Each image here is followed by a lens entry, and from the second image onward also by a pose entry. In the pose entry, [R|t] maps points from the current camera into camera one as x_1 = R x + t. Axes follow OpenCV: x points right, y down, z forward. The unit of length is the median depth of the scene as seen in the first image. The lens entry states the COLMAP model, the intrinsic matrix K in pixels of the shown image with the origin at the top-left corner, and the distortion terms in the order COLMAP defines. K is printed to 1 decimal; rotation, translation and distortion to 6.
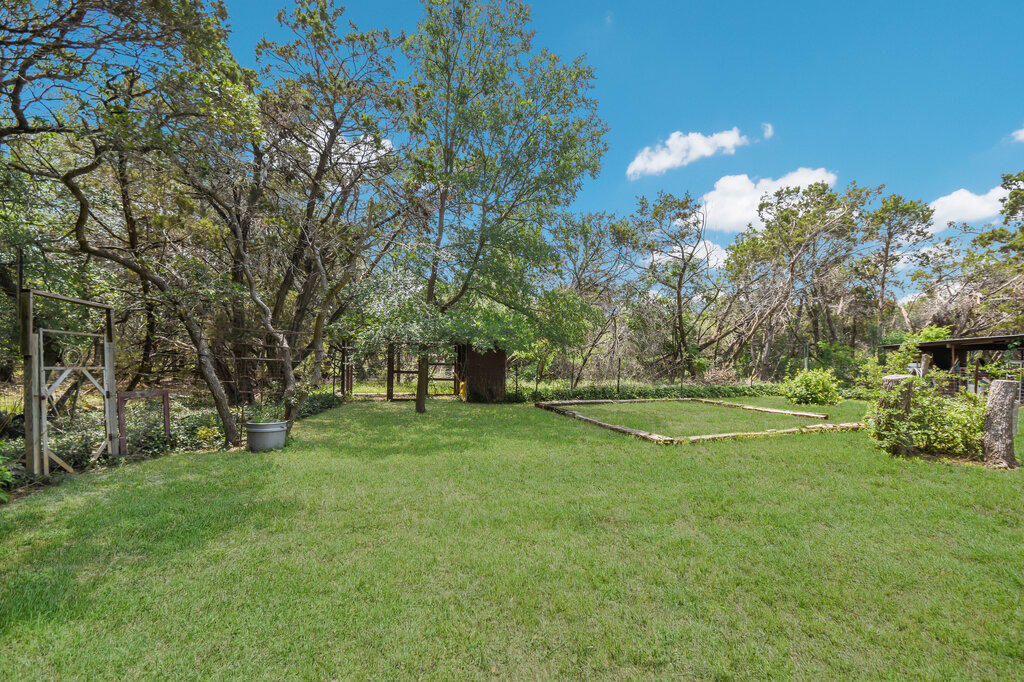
lens RADIAL K [[449.2, 0, 513.8], [0, 449.2, 342.9], [0, 0, 1]] dist [0.017095, -0.004440]
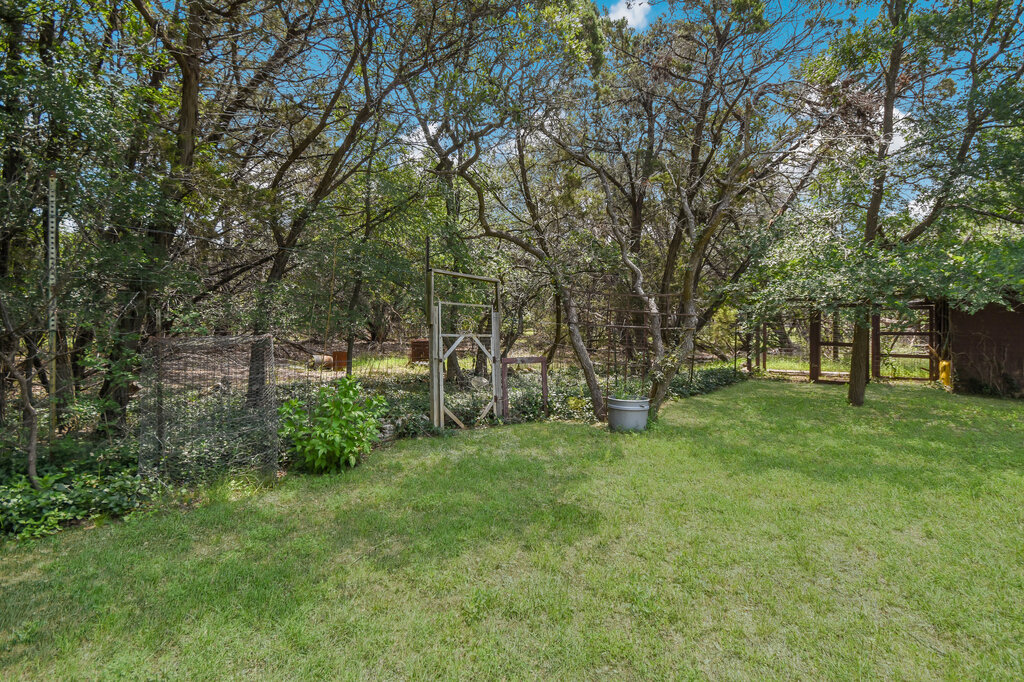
lens RADIAL K [[475.6, 0, 513.0], [0, 475.6, 320.5], [0, 0, 1]] dist [0.001751, 0.000035]
pose [[0.649971, -0.024103, -0.759577, 0.008488], [0.037028, 0.999314, -0.000026, 0.014175], [0.759057, -0.028109, 0.650417, 0.201820]]
